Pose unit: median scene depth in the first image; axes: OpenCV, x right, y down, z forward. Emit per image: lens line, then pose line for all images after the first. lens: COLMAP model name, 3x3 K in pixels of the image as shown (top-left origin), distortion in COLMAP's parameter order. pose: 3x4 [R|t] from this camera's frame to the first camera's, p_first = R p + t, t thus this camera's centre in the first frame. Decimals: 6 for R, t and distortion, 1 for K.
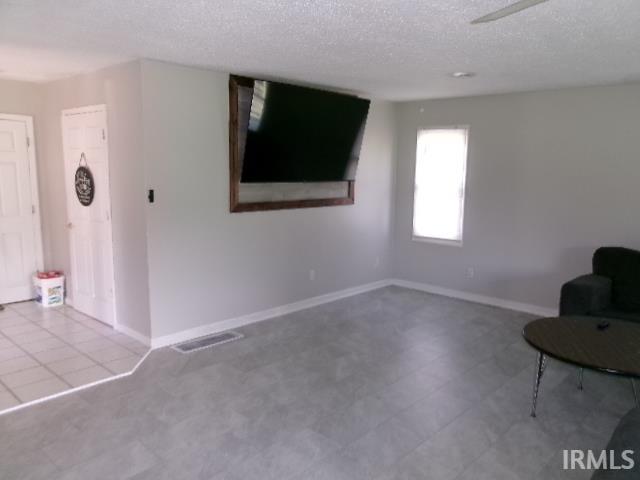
lens RADIAL K [[497.6, 0, 334.3], [0, 497.6, 241.4], [0, 0, 1]] dist [-0.003961, 0.004167]
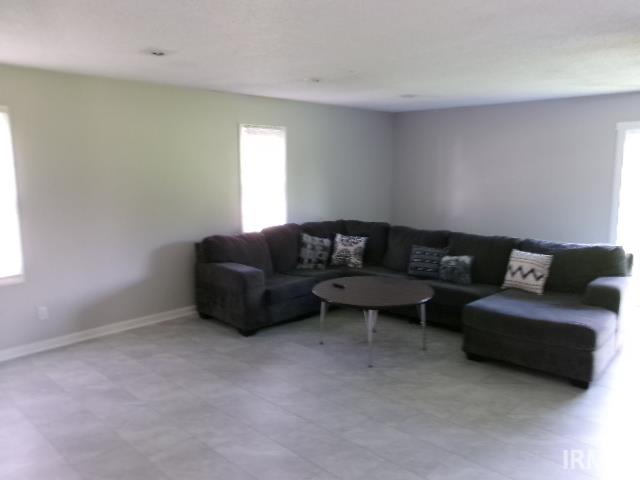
lens RADIAL K [[497.6, 0, 334.3], [0, 497.6, 241.4], [0, 0, 1]] dist [-0.003961, 0.004167]
pose [[0.054507, -0.179758, 0.982200, -0.701070], [0.161064, 0.972363, 0.169020, -0.163576], [-0.985438, 0.148984, 0.081953, 0.855481]]
